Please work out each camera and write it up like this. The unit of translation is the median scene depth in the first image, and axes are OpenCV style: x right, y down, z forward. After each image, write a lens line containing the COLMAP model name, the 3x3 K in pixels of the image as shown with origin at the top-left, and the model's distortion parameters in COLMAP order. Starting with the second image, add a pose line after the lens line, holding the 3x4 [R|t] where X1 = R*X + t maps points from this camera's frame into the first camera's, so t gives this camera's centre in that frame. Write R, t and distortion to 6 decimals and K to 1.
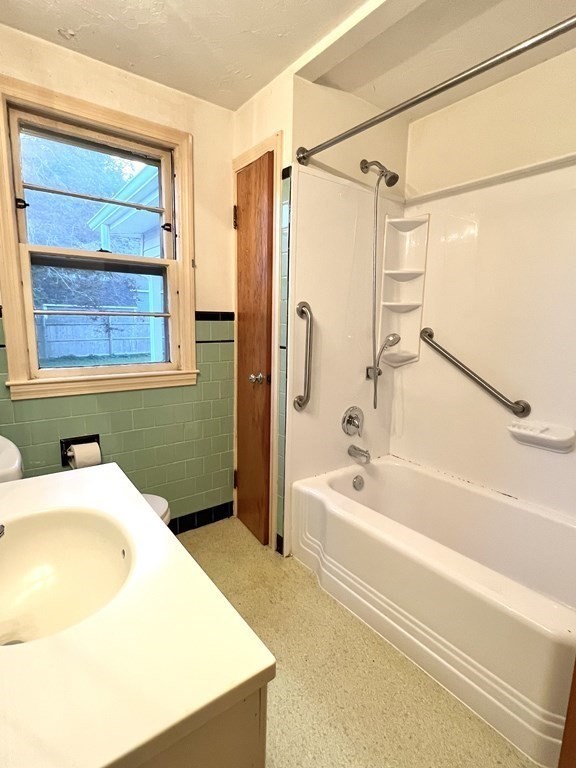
lens RADIAL K [[391.2, 0, 288.0], [0, 391.2, 384.0], [0, 0, 1]] dist [-0.001350, -0.000320]
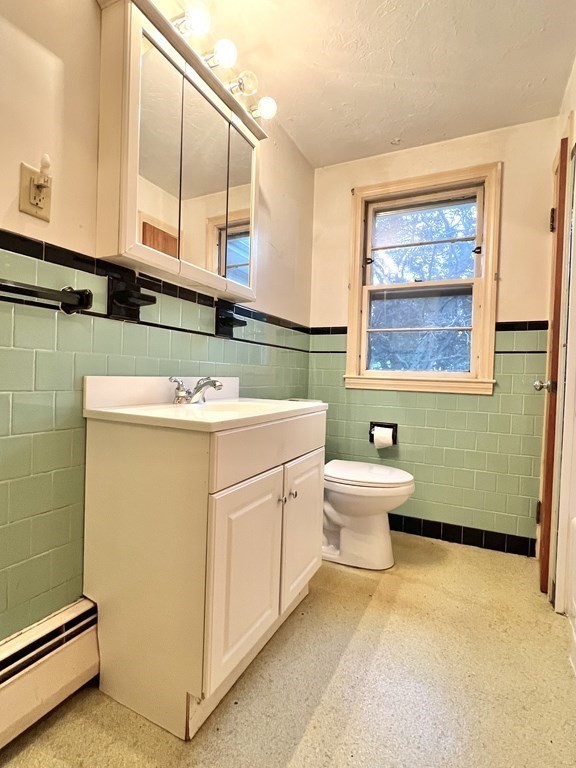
lens RADIAL K [[391.2, 0, 288.0], [0, 391.2, 384.0], [0, 0, 1]] dist [-0.001350, -0.000320]
pose [[0.457709, 0.015367, -0.888969, 0.436881], [-0.164552, 0.984041, -0.067714, 0.135440], [0.873742, 0.177275, 0.452933, 0.095508]]
